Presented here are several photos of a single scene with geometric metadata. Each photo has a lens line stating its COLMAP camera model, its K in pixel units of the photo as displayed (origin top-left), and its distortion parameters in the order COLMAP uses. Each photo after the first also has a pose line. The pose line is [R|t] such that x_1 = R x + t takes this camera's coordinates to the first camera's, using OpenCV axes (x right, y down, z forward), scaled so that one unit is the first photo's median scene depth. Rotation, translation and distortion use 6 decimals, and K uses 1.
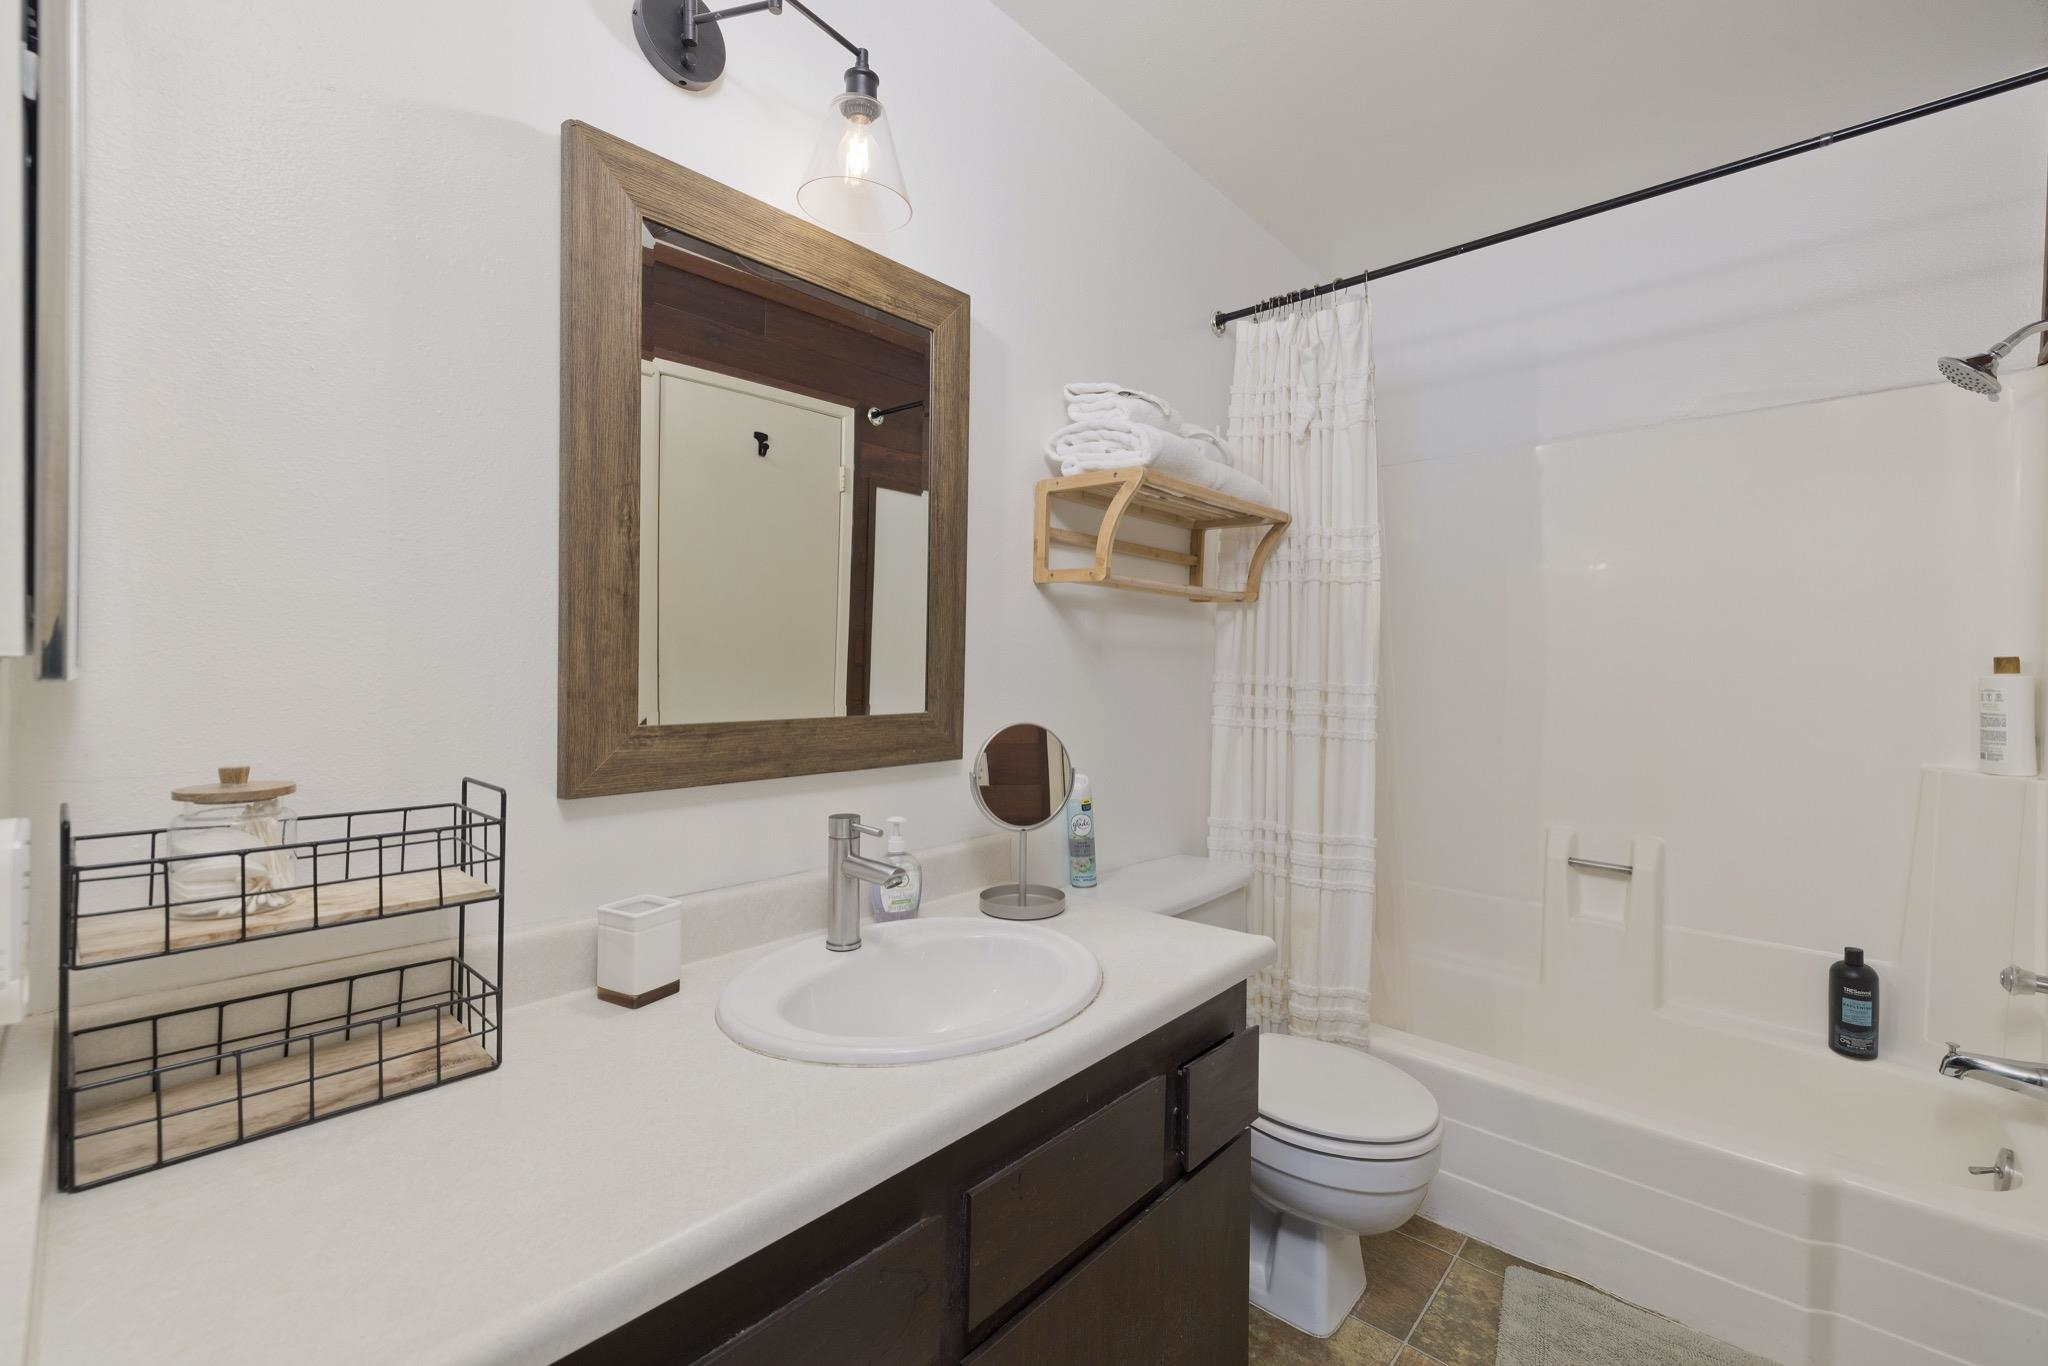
lens RADIAL K [[863.5, 0, 1018.1], [0, 863.5, 658.4], [0, 0, 1]] dist [-0.000163, -0.000104]
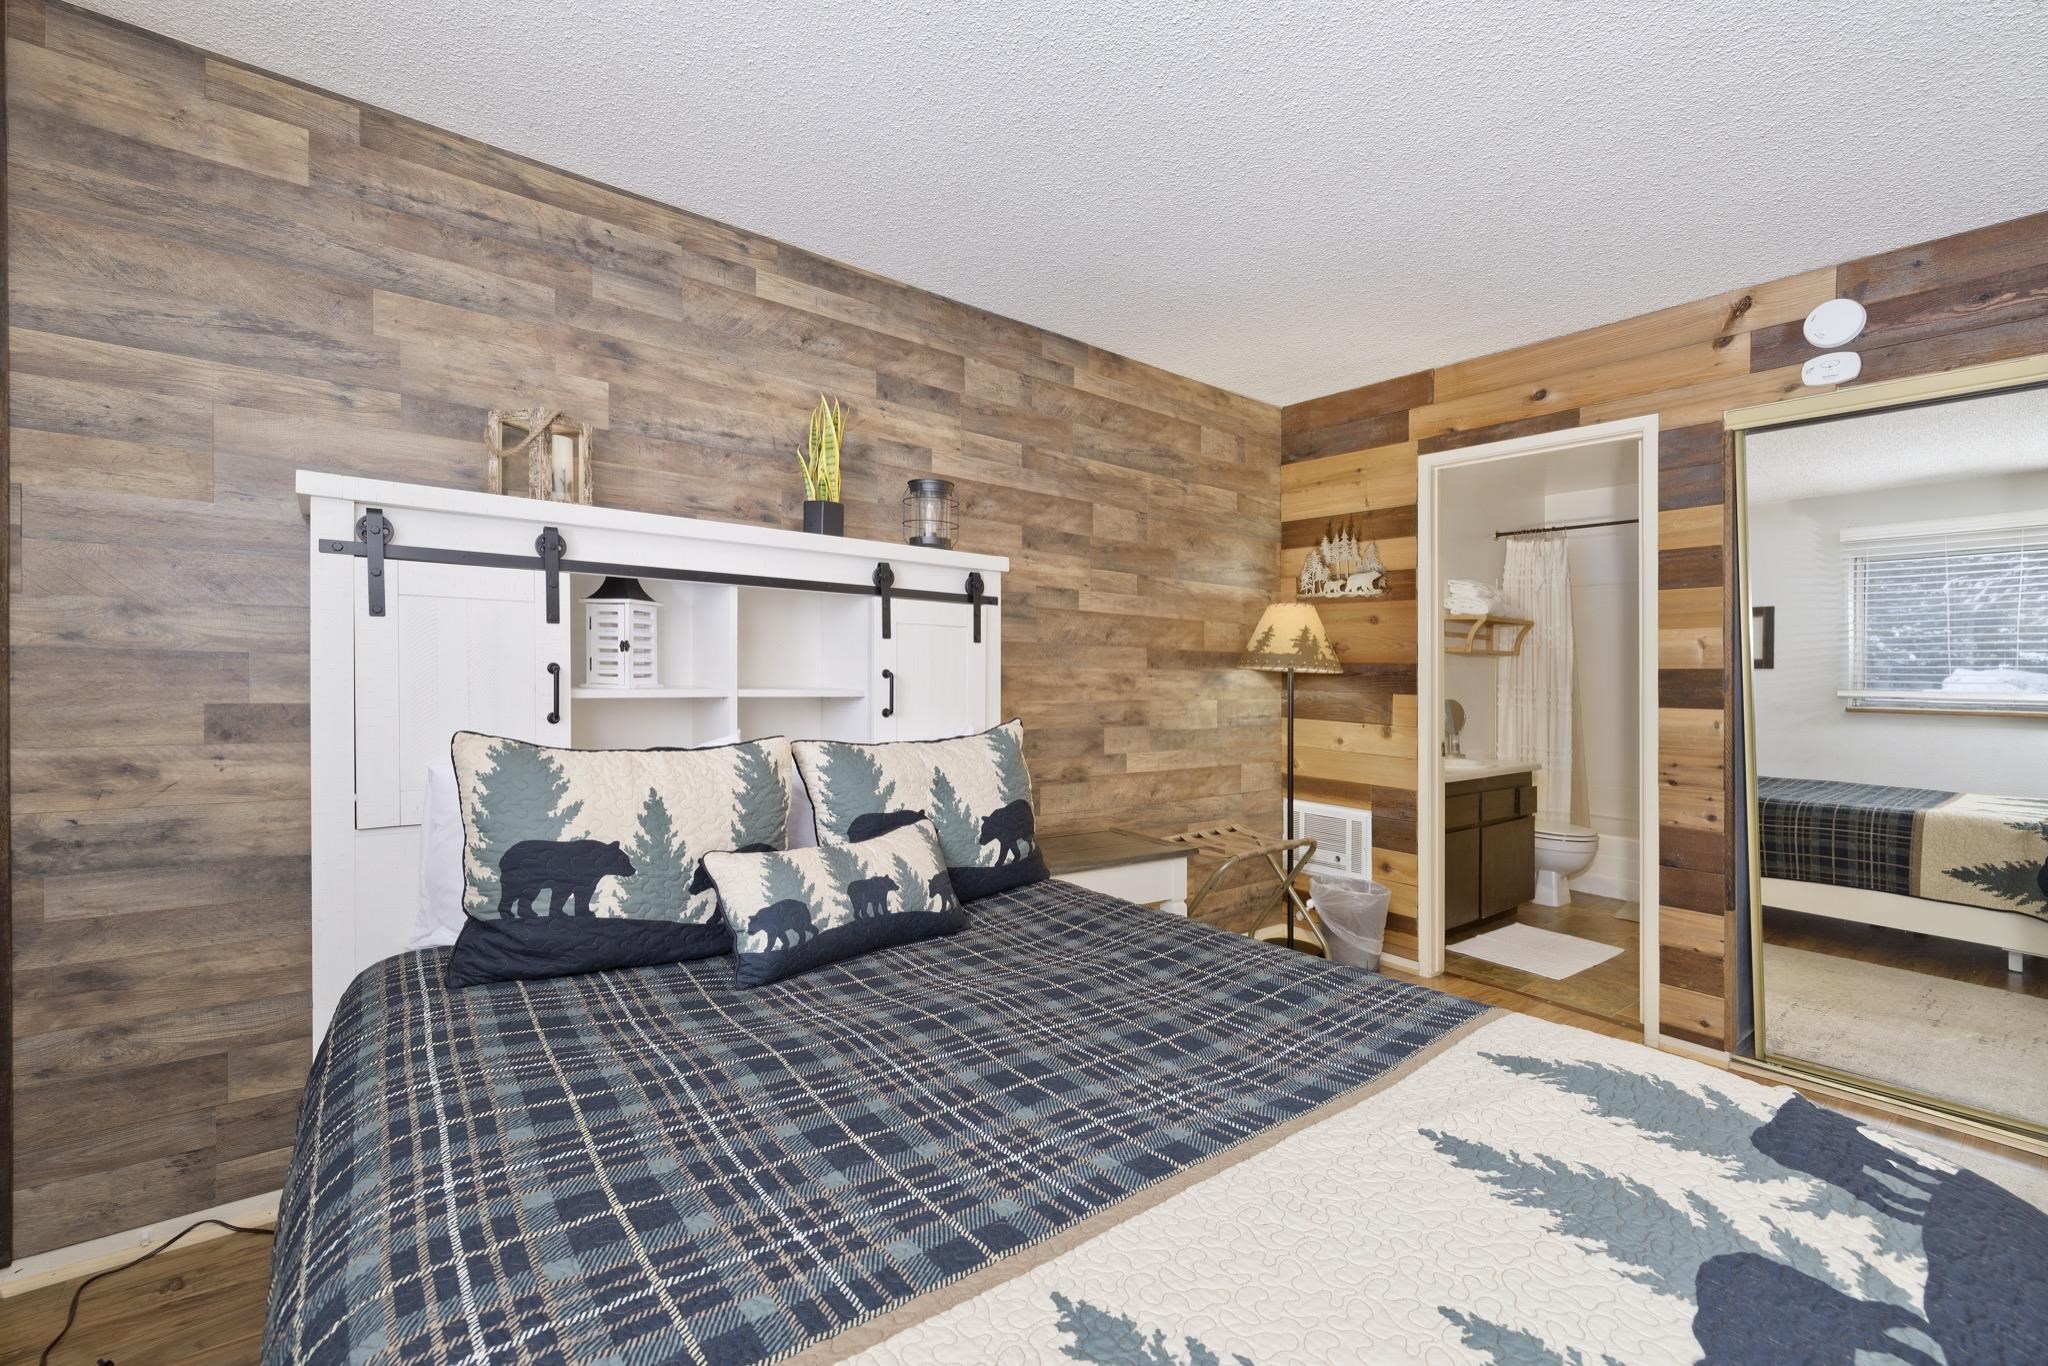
lens RADIAL K [[863.1, 0, 1017.5], [0, 863.1, 633.9], [0, 0, 1]] dist [-0.002159, -0.000160]
pose [[0.985509, 0.001780, -0.169611, -1.096529], [-0.008149, 0.999287, -0.036863, -0.037776], [0.169424, 0.037712, 0.984821, -2.562731]]
